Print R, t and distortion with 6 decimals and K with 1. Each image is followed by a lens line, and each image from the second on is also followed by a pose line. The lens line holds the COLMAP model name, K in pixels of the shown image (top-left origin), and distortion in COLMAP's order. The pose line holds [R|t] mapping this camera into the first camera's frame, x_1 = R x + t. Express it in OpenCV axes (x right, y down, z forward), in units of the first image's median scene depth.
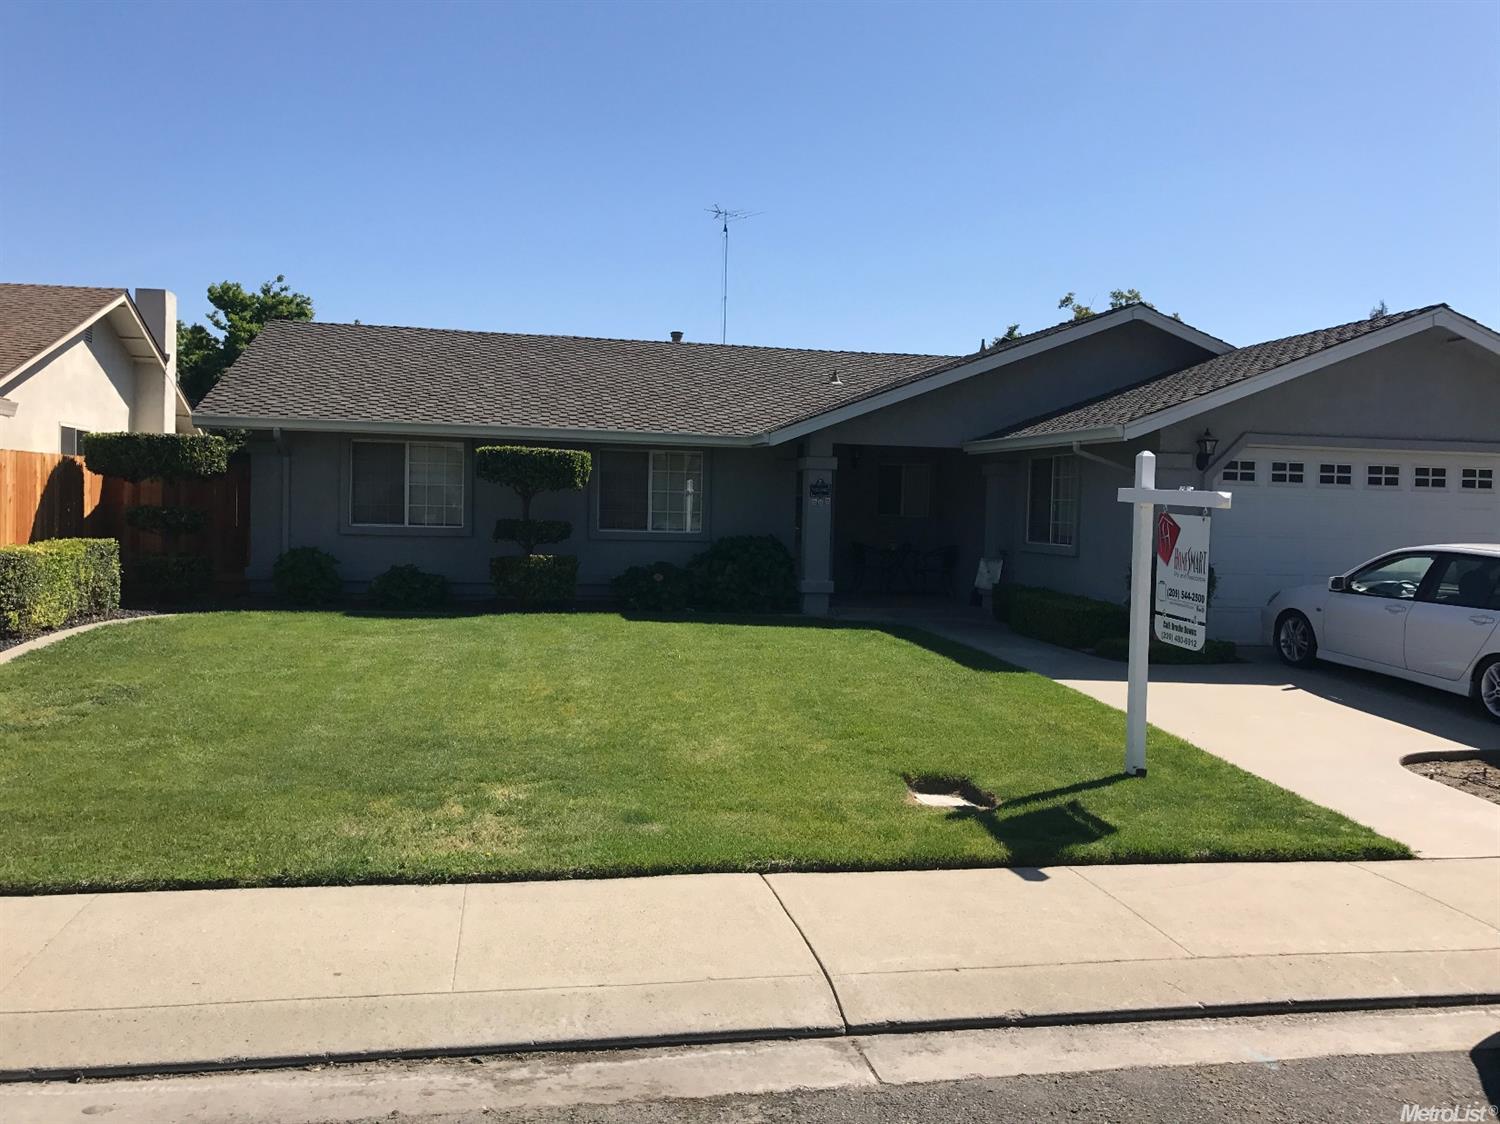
lens RADIAL K [[1234.0, 0, 743.1], [0, 1234.0, 566.8], [0, 0, 1]] dist [0.023283, -0.006003]
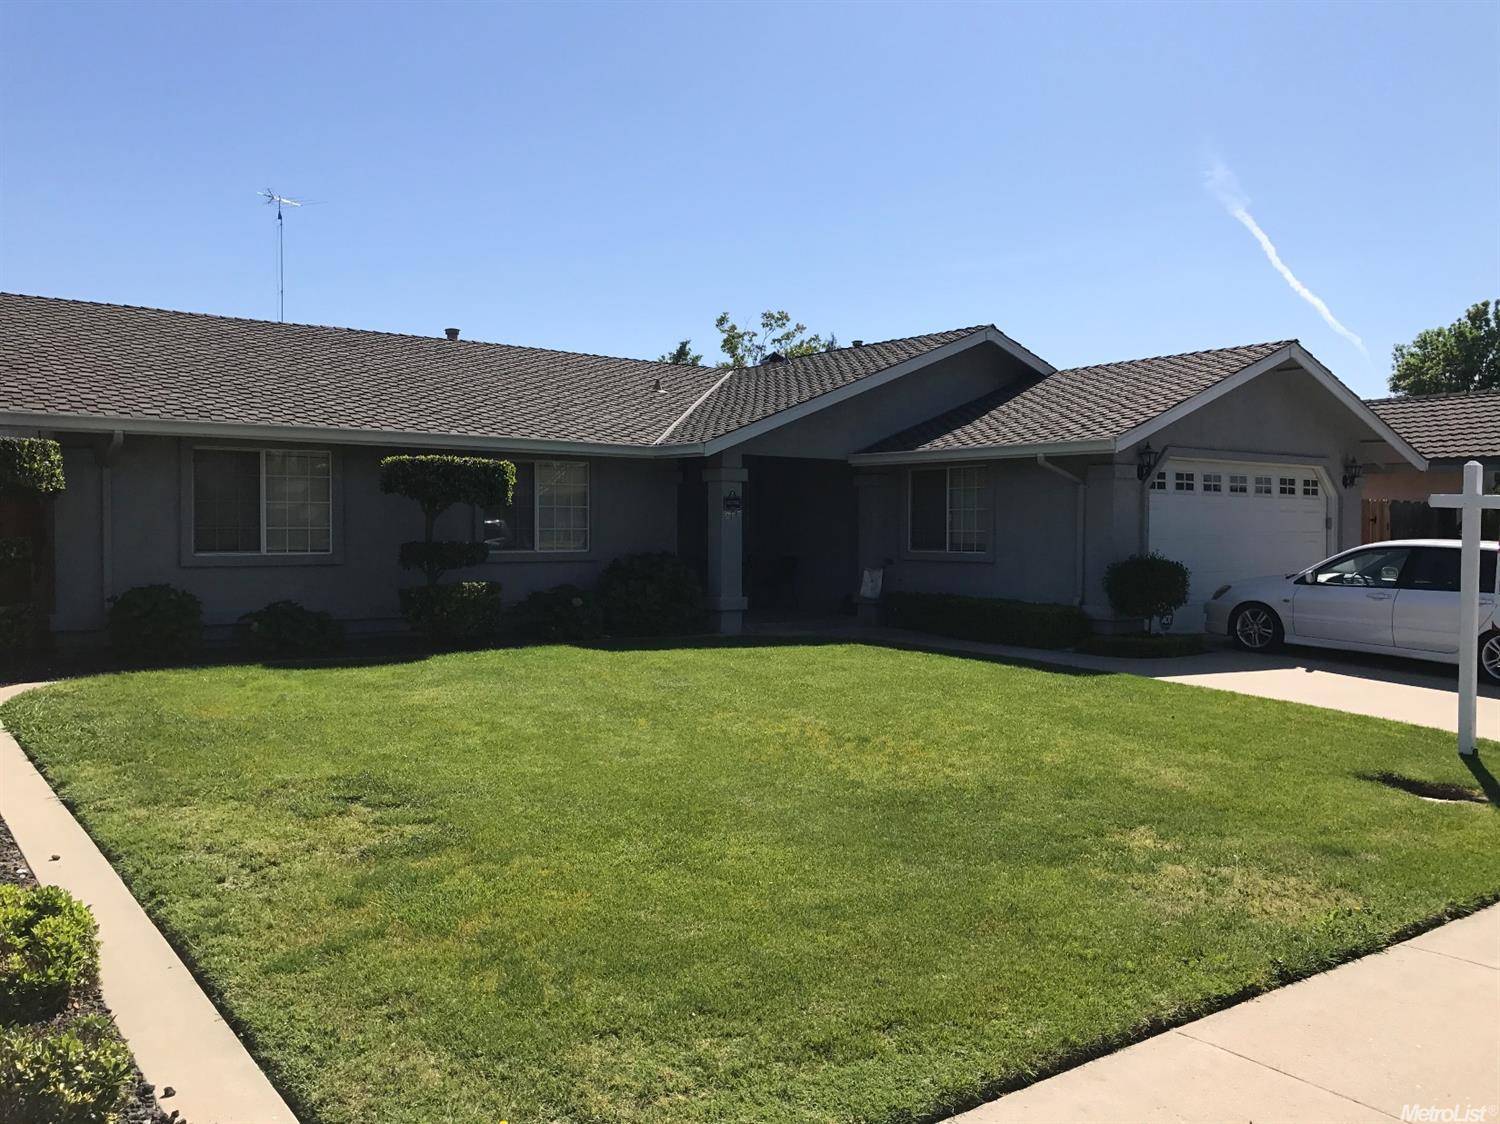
lens RADIAL K [[1234.0, 0, 749.1], [0, 1234.0, 561.0], [0, 0, 1]] dist [0.023283, -0.006003]
pose [[0.896431, -0.033513, 0.441914, -0.352246], [0.040059, 0.999182, -0.005486, -0.011356], [-0.441369, 0.022621, 0.897041, 0.137882]]
